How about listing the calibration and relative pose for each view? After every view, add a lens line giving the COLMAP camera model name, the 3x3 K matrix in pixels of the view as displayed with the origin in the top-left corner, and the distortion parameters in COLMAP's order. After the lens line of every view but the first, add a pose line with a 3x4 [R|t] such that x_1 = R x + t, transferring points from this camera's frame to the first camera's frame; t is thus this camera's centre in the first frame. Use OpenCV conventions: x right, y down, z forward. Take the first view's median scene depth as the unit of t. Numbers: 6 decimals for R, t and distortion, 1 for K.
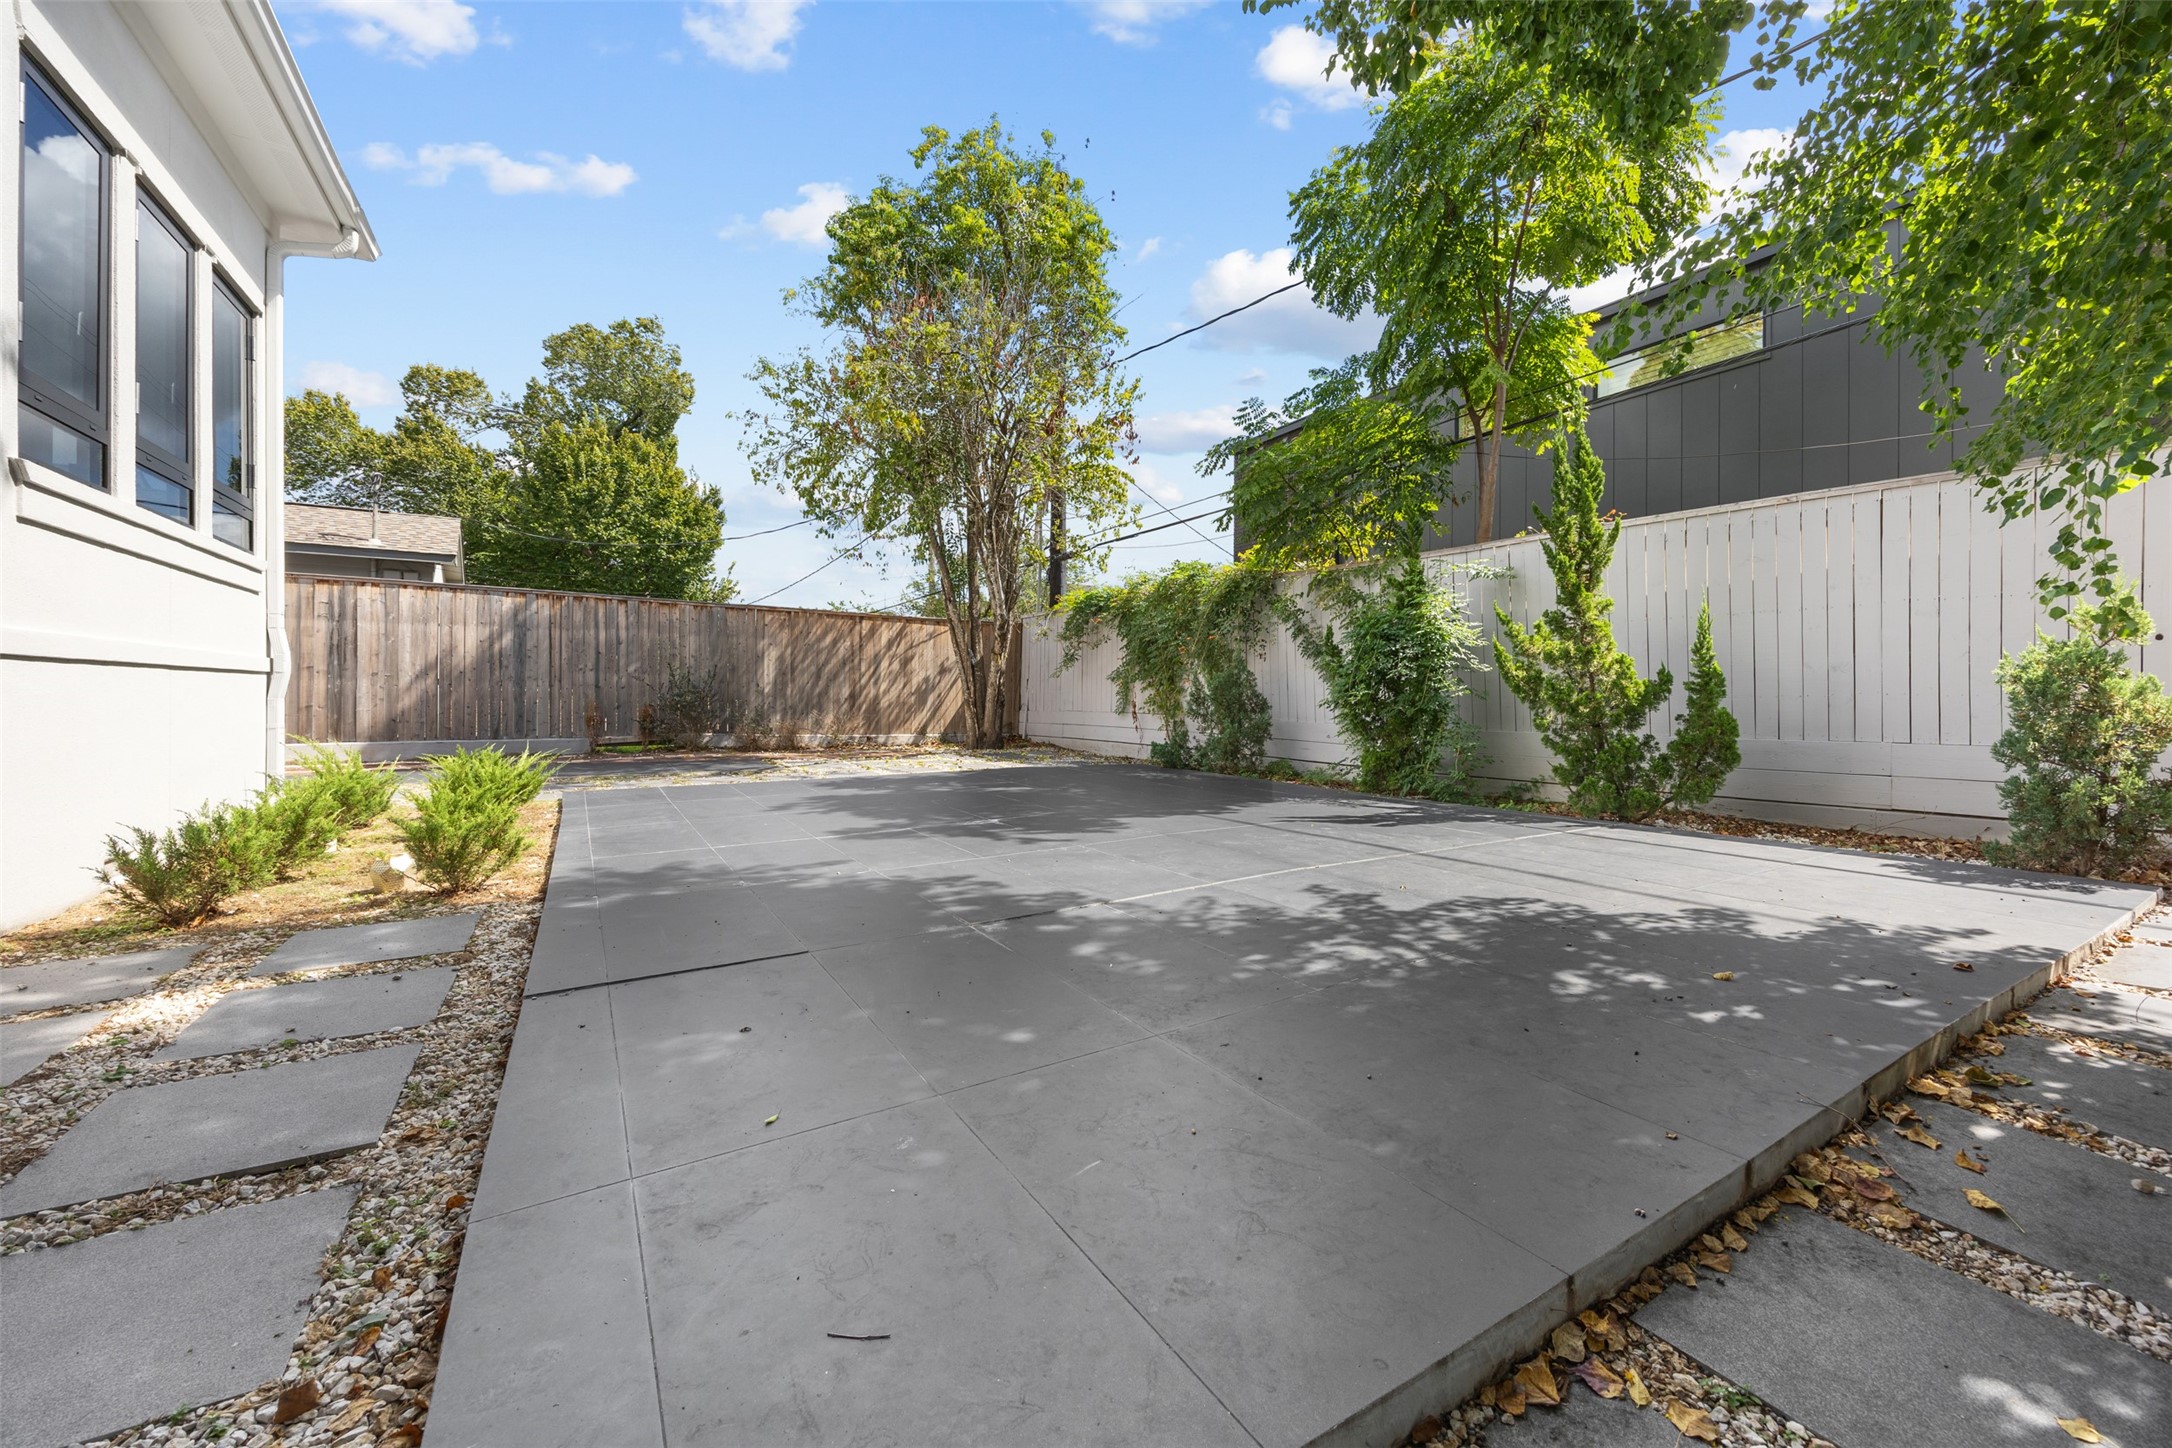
lens RADIAL K [[827.7, 0, 1087.2], [0, 827.7, 714.1], [0, 0, 1]] dist [-0.004616, -0.000038]
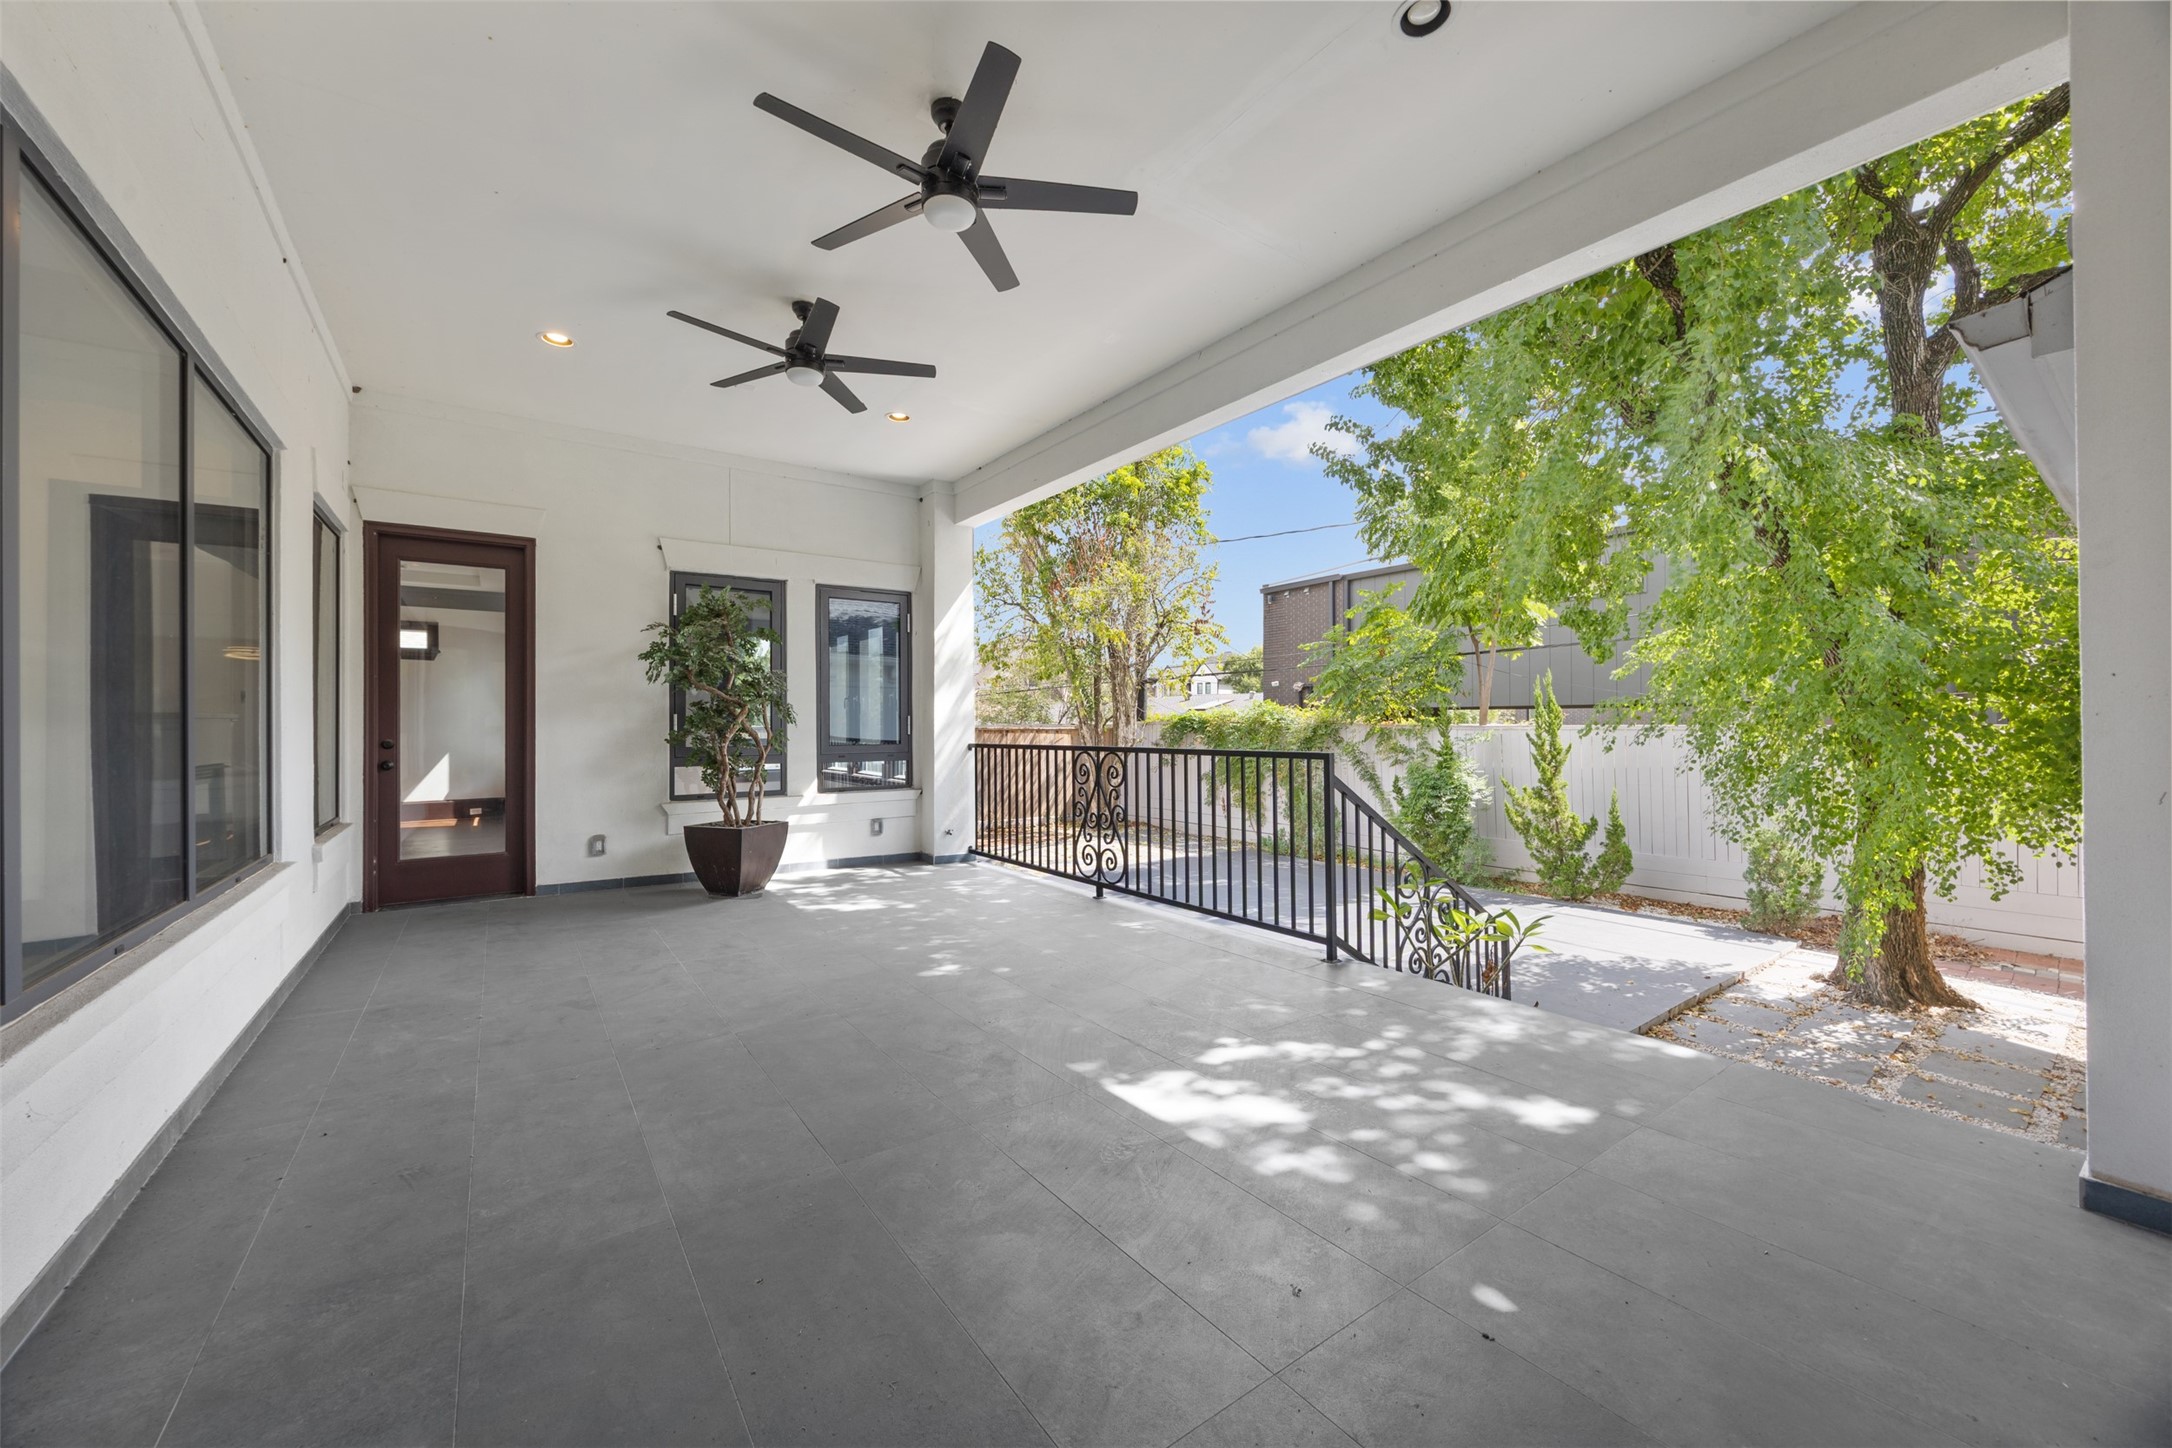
lens RADIAL K [[823.4, 0, 1077.4], [0, 823.4, 722.7], [0, 0, 1]] dist [-0.000962, -0.000037]
pose [[0.996212, -0.005099, 0.086804, -0.641121], [0.006434, 0.999865, -0.015112, -0.254518], [-0.086715, 0.015613, 0.996111, -0.777001]]
